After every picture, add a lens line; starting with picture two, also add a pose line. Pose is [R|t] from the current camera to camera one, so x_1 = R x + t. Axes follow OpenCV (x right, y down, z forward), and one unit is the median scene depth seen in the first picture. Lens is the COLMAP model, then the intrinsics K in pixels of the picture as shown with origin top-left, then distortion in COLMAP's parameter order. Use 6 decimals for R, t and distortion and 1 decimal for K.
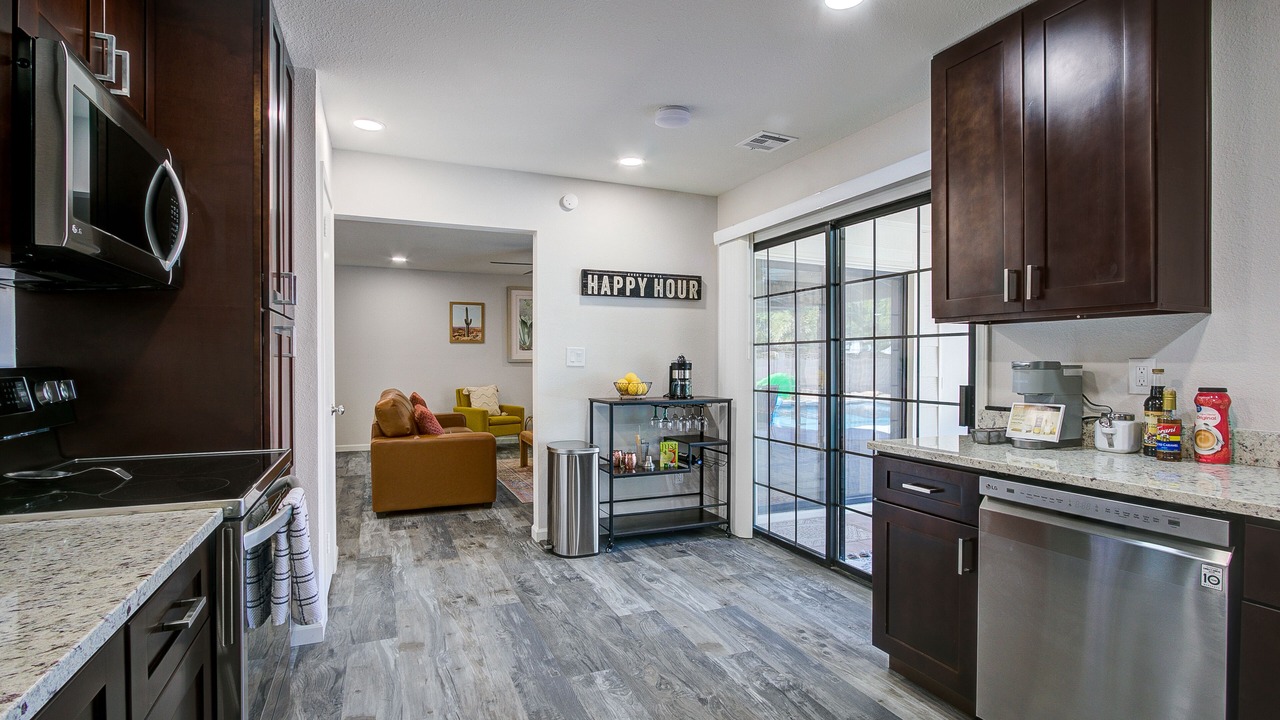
lens RADIAL K [[596.2, 0, 636.0], [0, 596.2, 364.4], [0, 0, 1]] dist [-0.030061, 0.000084]
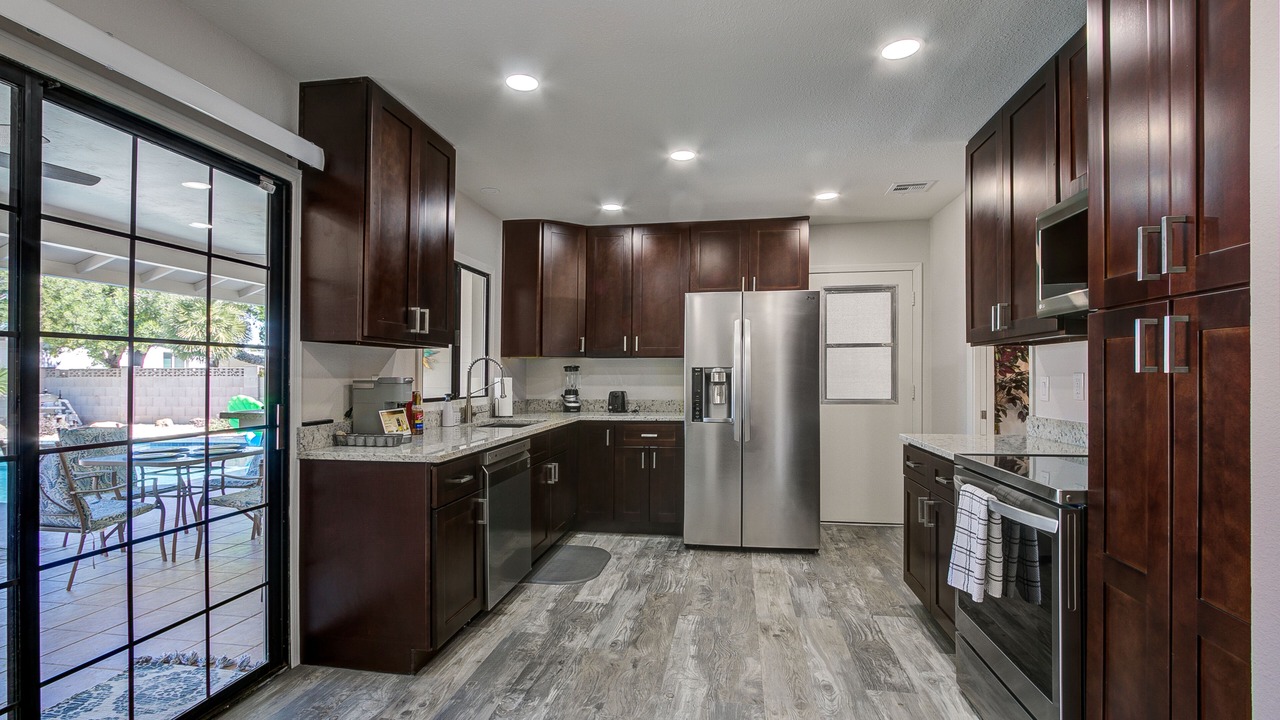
lens RADIAL K [[596.2, 0, 636.0], [0, 596.2, 364.4], [0, 0, 1]] dist [-0.030061, 0.000084]
pose [[-0.843929, 0.009781, 0.536366, -0.475087], [0.002867, 0.999902, -0.013723, -0.013152], [-0.536448, -0.010043, -0.843874, 1.748599]]
